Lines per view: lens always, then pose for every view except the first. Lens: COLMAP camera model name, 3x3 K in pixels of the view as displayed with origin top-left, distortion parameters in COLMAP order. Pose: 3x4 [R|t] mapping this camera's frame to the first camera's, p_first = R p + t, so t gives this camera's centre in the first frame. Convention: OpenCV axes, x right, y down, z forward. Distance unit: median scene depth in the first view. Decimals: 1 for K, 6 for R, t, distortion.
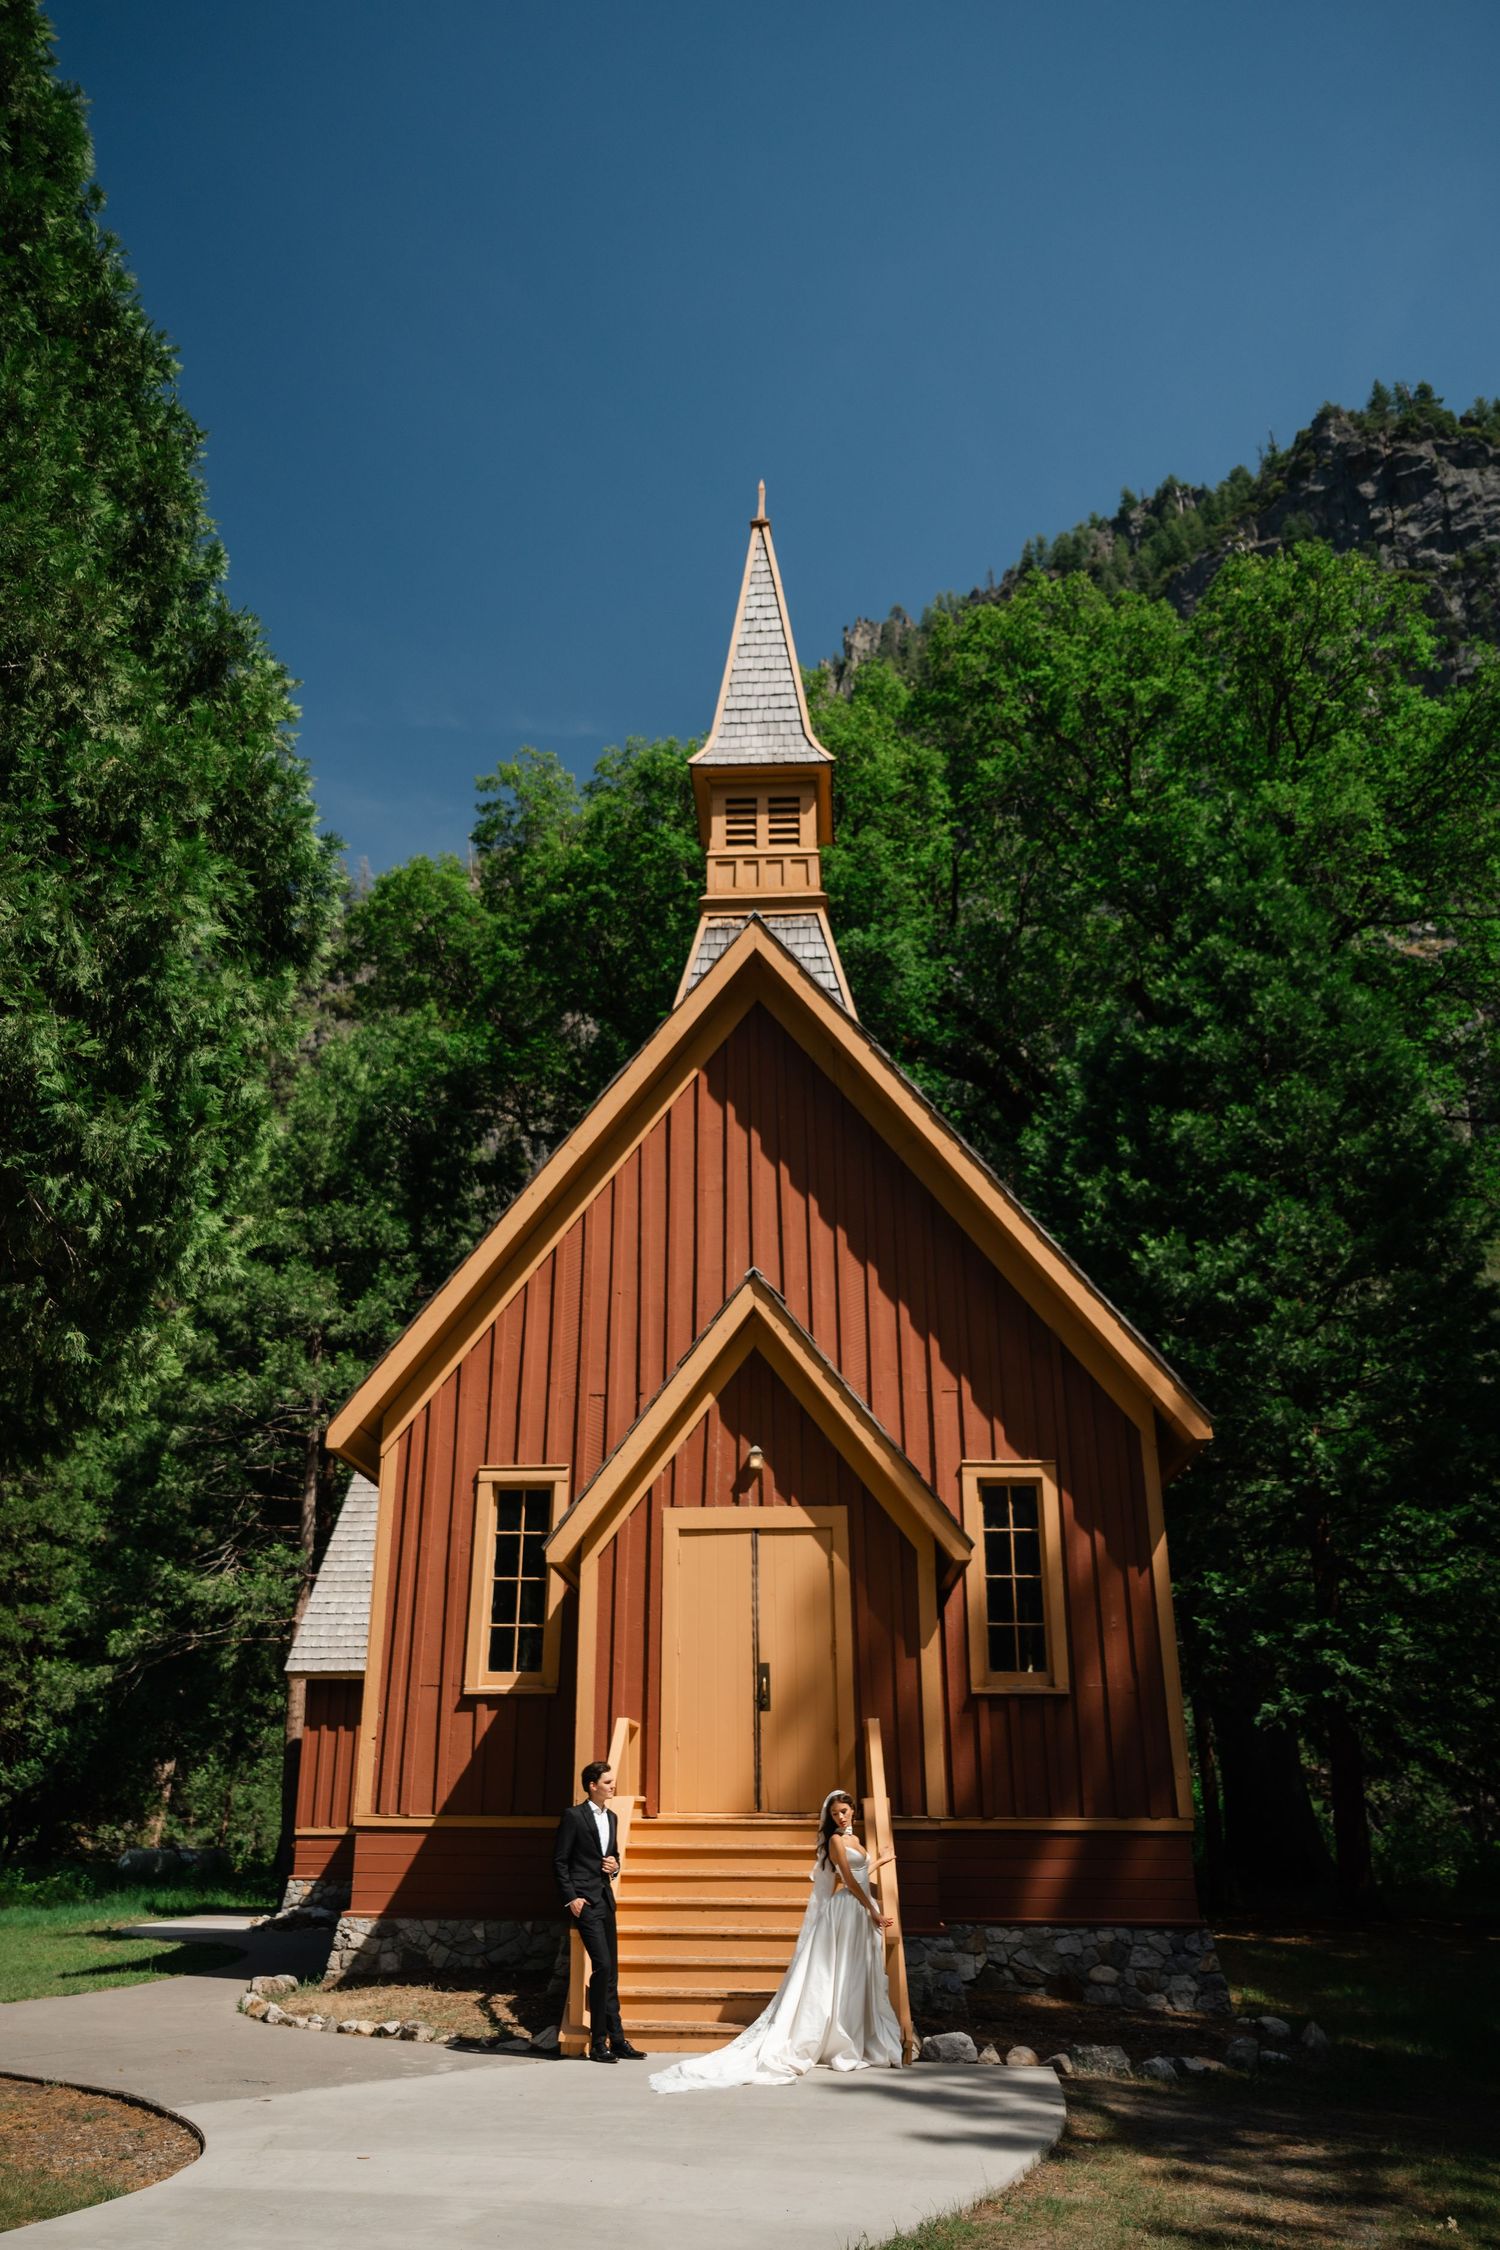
lens RADIAL K [[1486.4, 0, 747.8], [0, 1486.4, 1056.0], [0, 0, 1]] dist [0.007661, 0.004372]
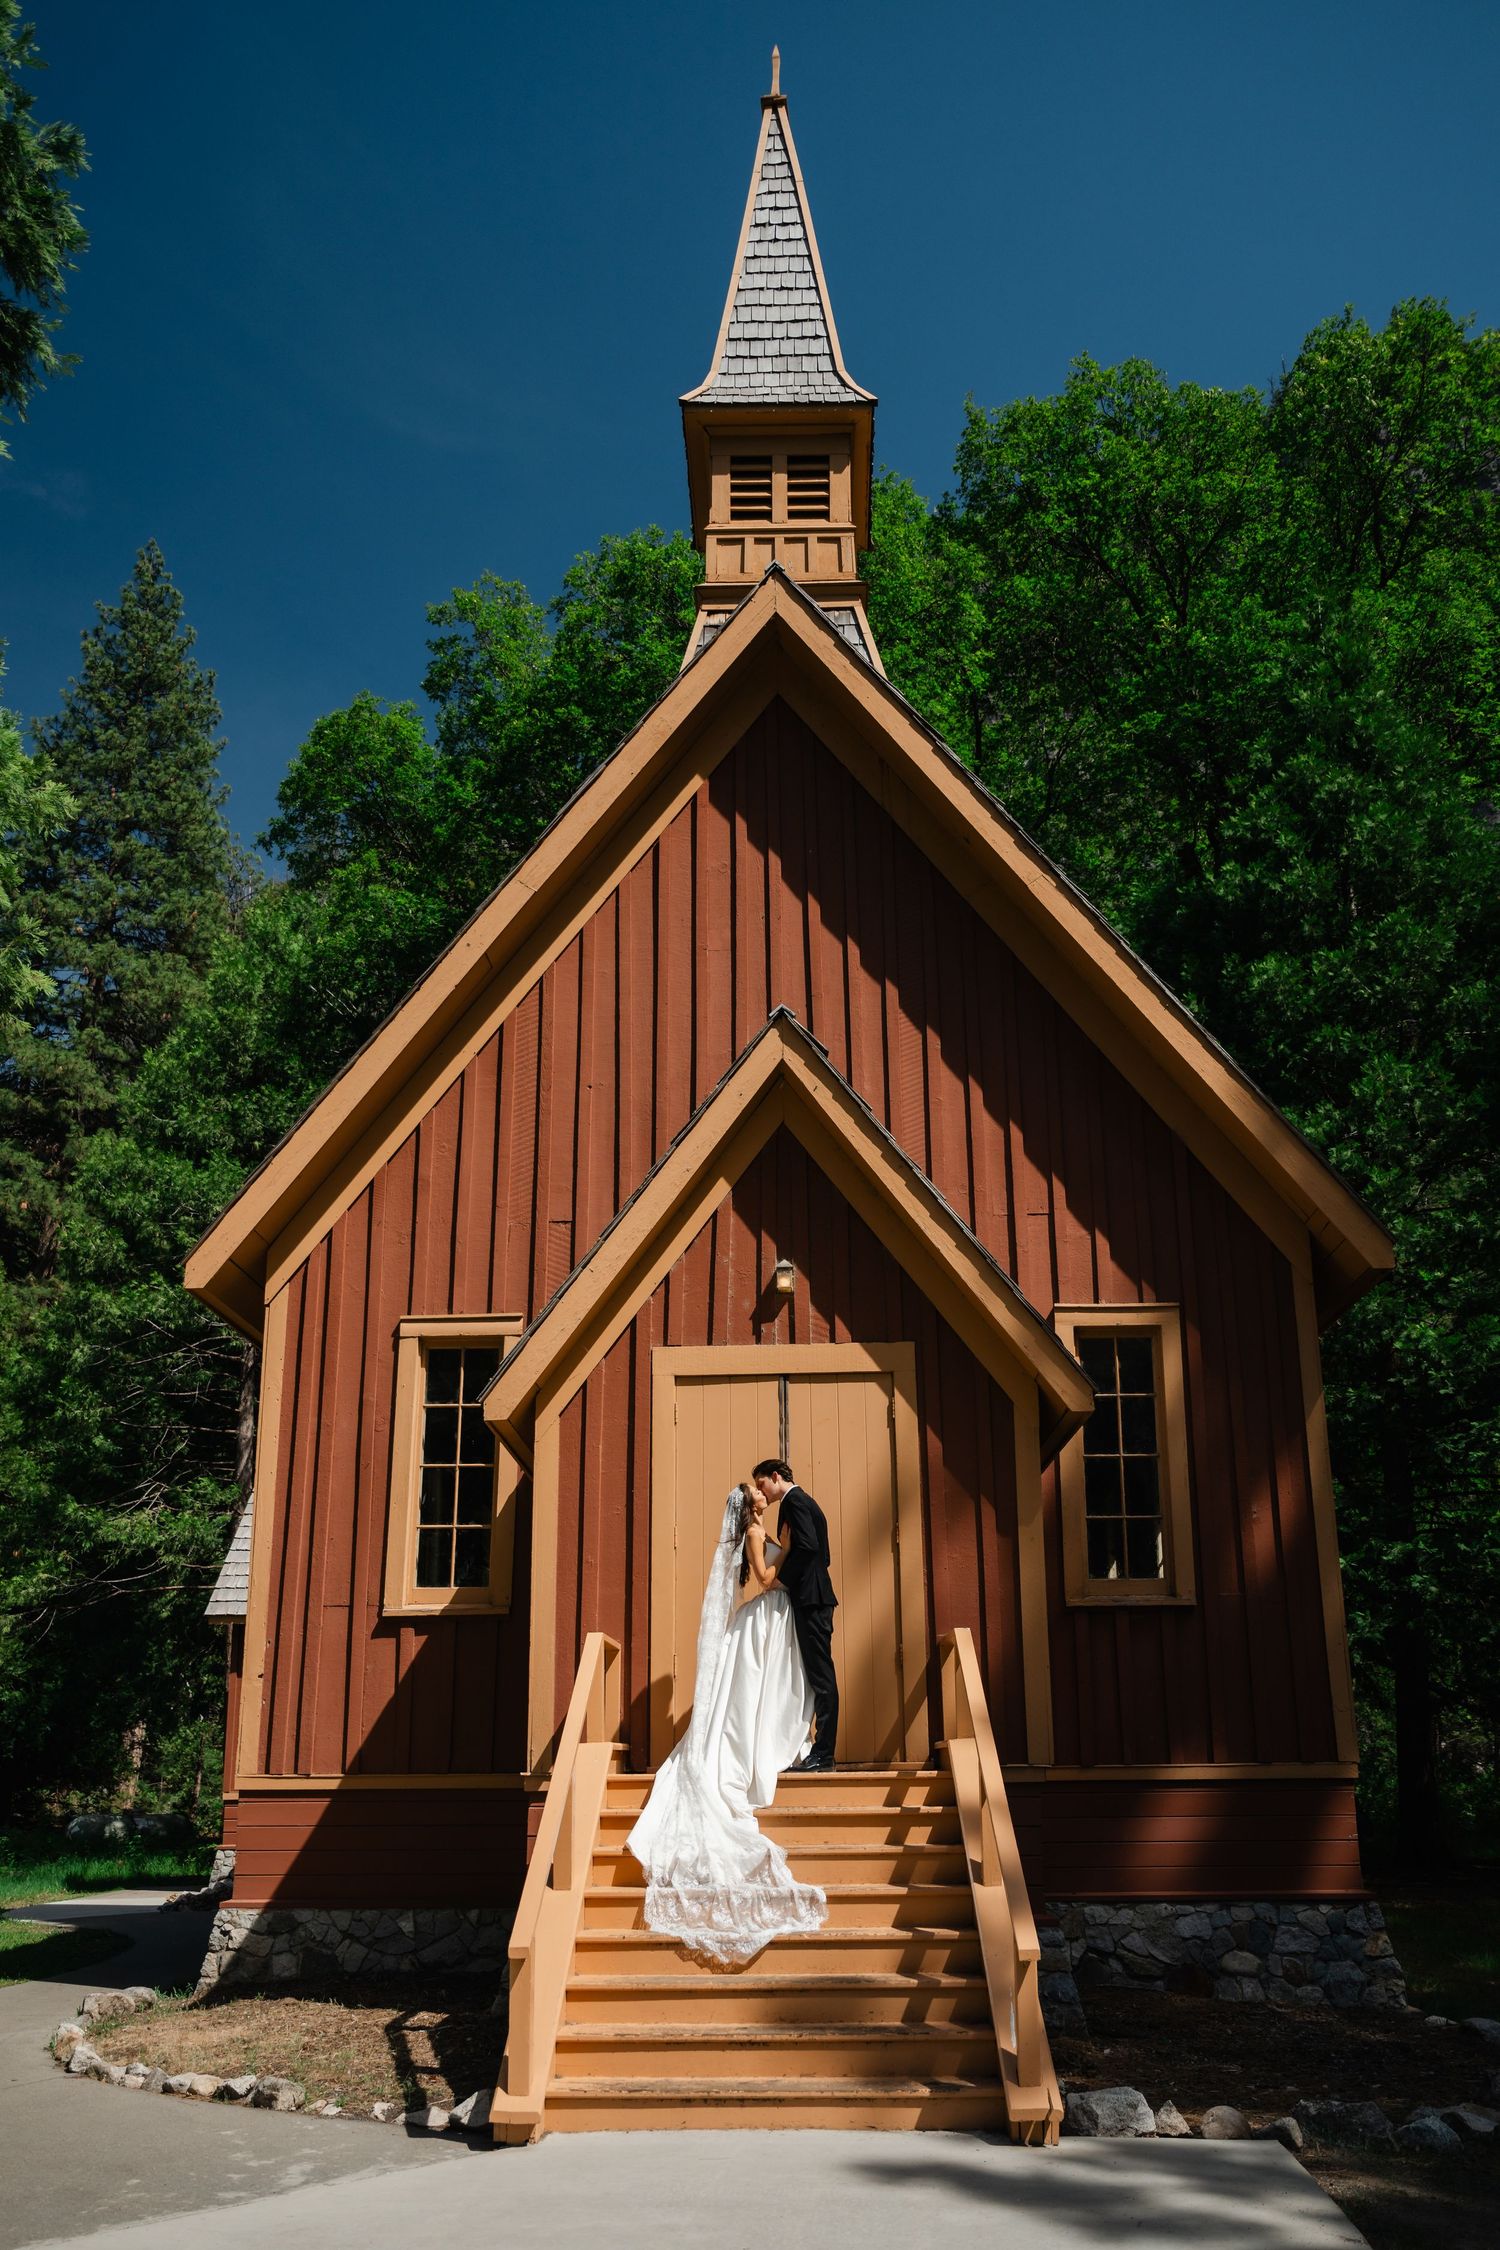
lens RADIAL K [[1536.6, 0, 793.0], [0, 1536.6, 1125.9], [0, 0, 1]] dist [0.003464, 0.001544]
pose [[0.999267, -0.000820, 0.038267, -0.013662], [-0.002019, 0.997251, 0.074074, 0.109184], [-0.038223, -0.074097, 0.996518, 0.211626]]
